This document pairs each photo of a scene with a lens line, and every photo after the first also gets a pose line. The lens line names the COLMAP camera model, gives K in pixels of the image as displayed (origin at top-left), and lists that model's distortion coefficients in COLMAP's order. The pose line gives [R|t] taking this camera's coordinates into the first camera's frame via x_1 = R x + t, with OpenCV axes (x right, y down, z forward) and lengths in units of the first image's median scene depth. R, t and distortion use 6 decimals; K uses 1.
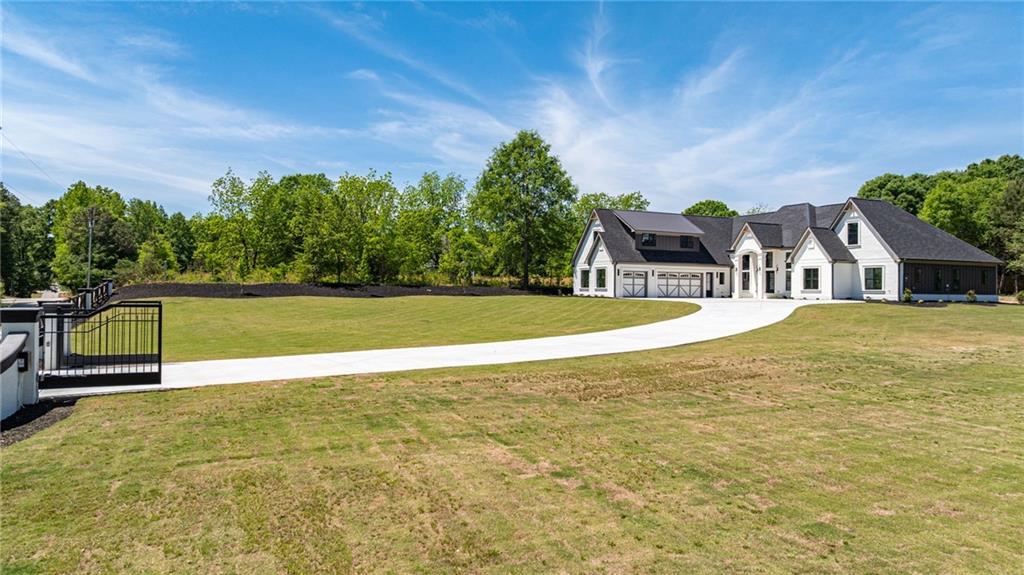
lens RADIAL K [[724.4, 0, 511.5], [0, 724.4, 284.0], [0, 0, 1]] dist [-0.020557, -0.002842]
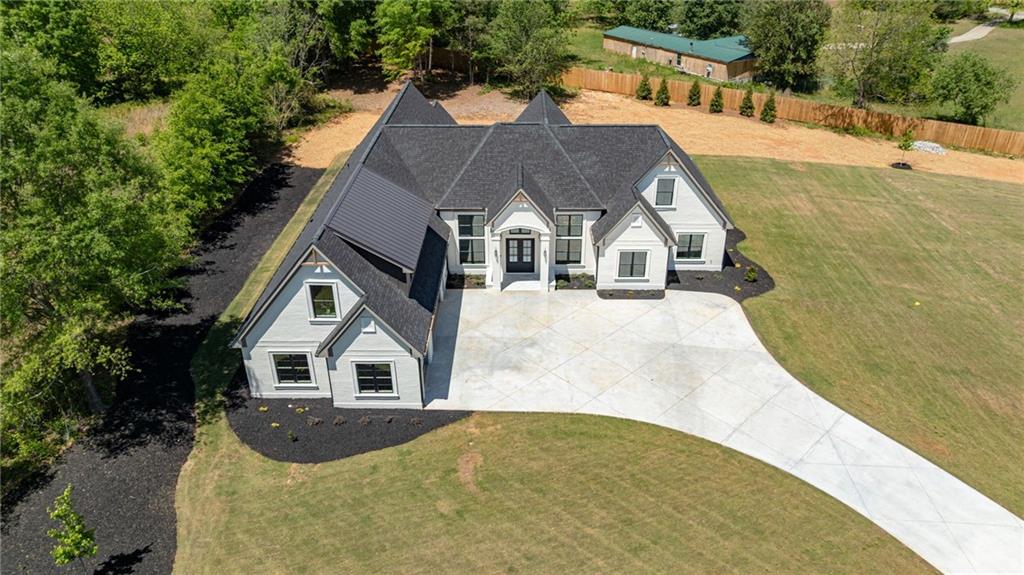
lens RADIAL K [[724.4, 0, 511.5], [0, 724.4, 284.0], [0, 0, 1]] dist [-0.020557, -0.002842]
pose [[0.443258, -0.442041, 0.779822, -0.199549], [0.001450, 0.870307, 0.492508, -0.315221], [-0.896393, -0.217177, 0.386411, 0.732229]]
